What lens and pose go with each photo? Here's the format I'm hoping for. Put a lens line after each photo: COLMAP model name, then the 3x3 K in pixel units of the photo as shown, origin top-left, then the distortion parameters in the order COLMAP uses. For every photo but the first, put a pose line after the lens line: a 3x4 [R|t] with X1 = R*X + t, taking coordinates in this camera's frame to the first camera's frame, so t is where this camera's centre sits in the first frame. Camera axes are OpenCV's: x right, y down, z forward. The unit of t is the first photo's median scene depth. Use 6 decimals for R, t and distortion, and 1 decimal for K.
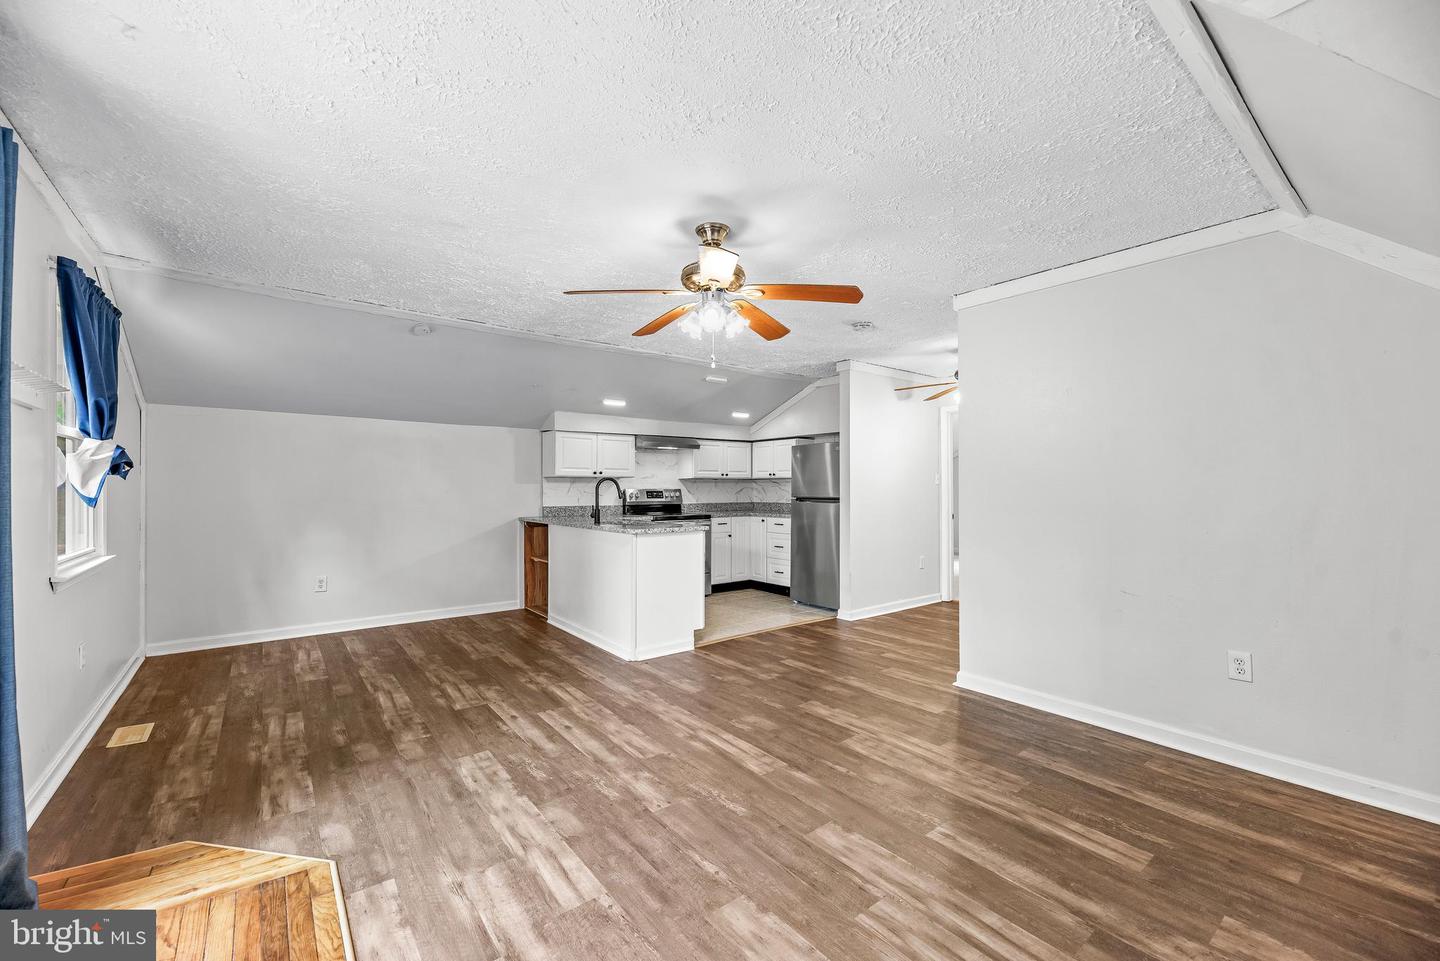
lens RADIAL K [[587.2, 0, 722.0], [0, 587.2, 483.0], [0, 0, 1]] dist [-0.007526, -0.000326]
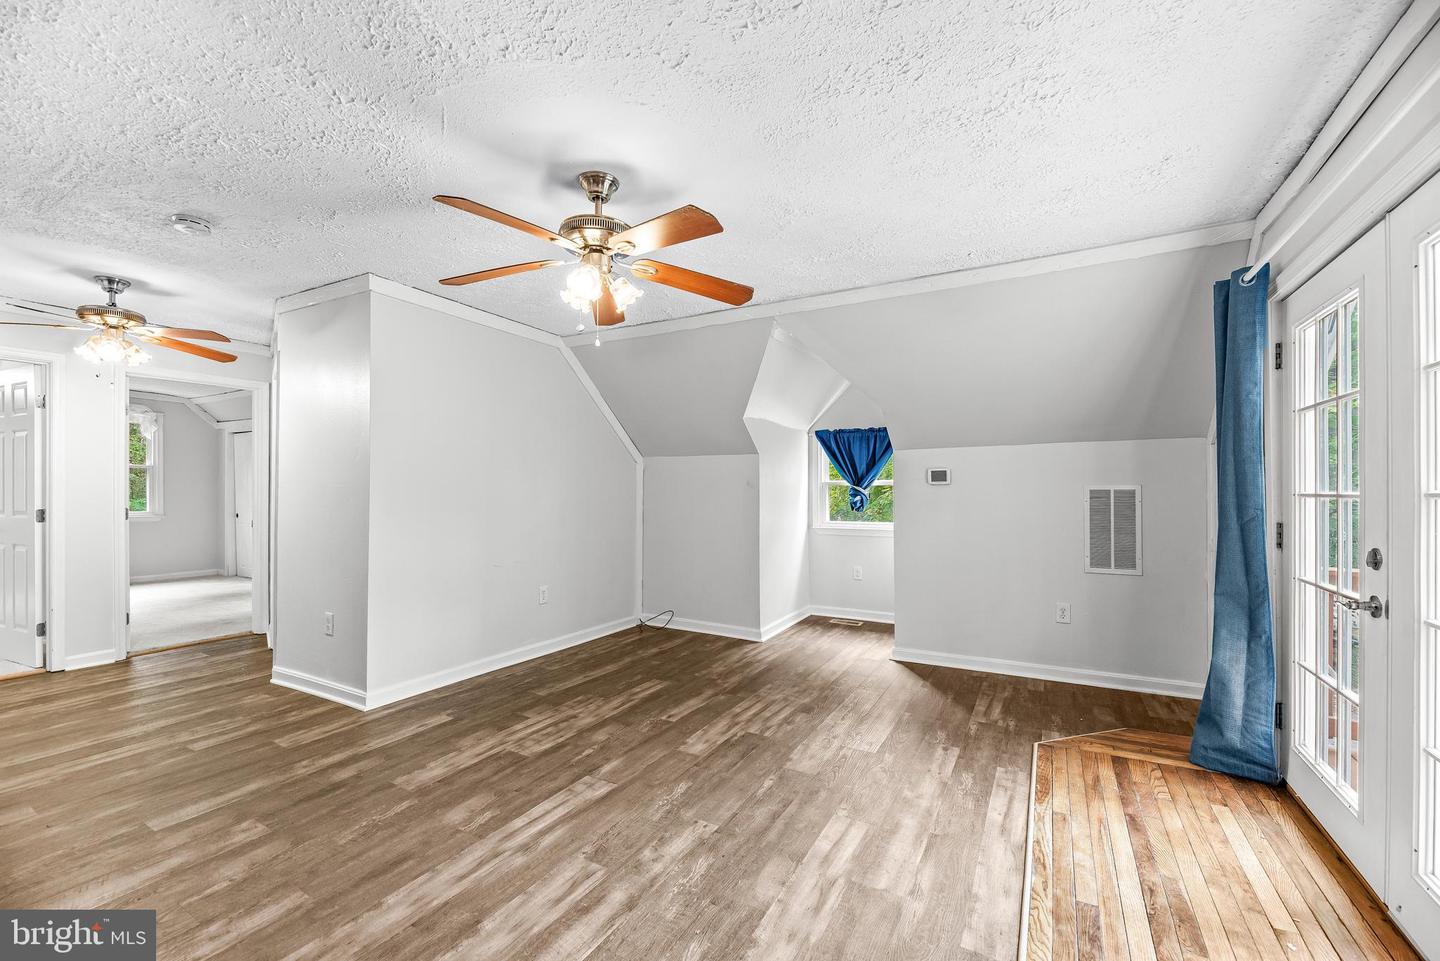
lens RADIAL K [[587.2, 0, 711.6], [0, 587.2, 484.7], [0, 0, 1]] dist [-0.007526, -0.000326]
pose [[-0.372262, 0.006804, 0.928103, -0.879985], [-0.010708, 0.999875, -0.011626, 0.009499], [-0.928066, -0.014266, -0.372143, 1.197403]]
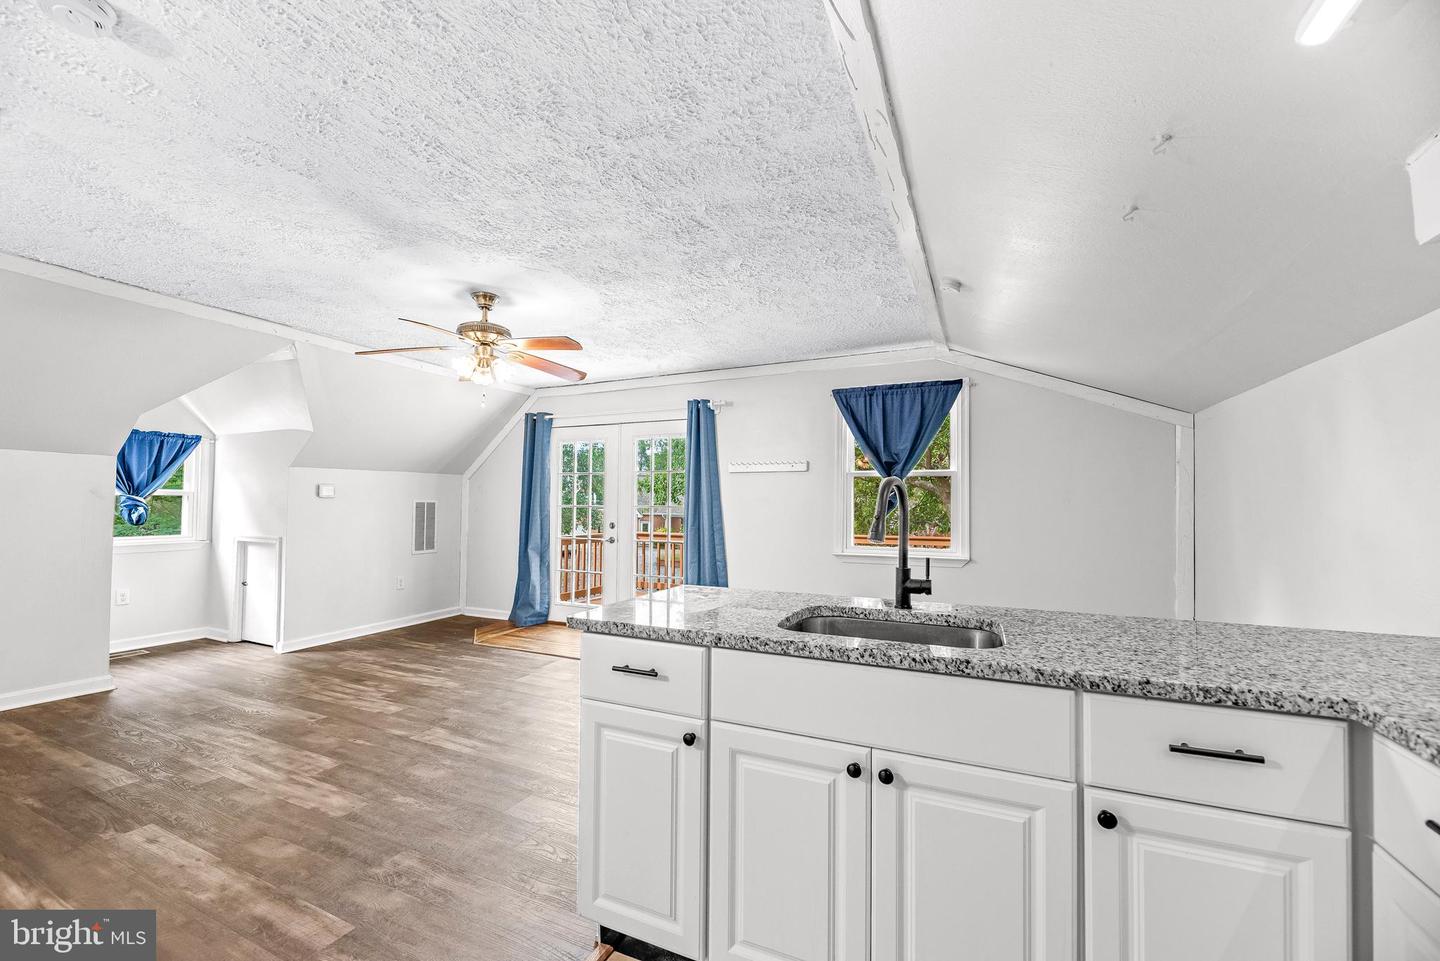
lens RADIAL K [[587.2, 0, 713.2], [0, 587.2, 488.4], [0, 0, 1]] dist [-0.007526, -0.000326]
pose [[-0.896912, -0.020281, -0.441744, 0.095106], [-0.005469, 0.999380, -0.034778, 0.014007], [0.442176, -0.028777, -0.896467, 2.392091]]
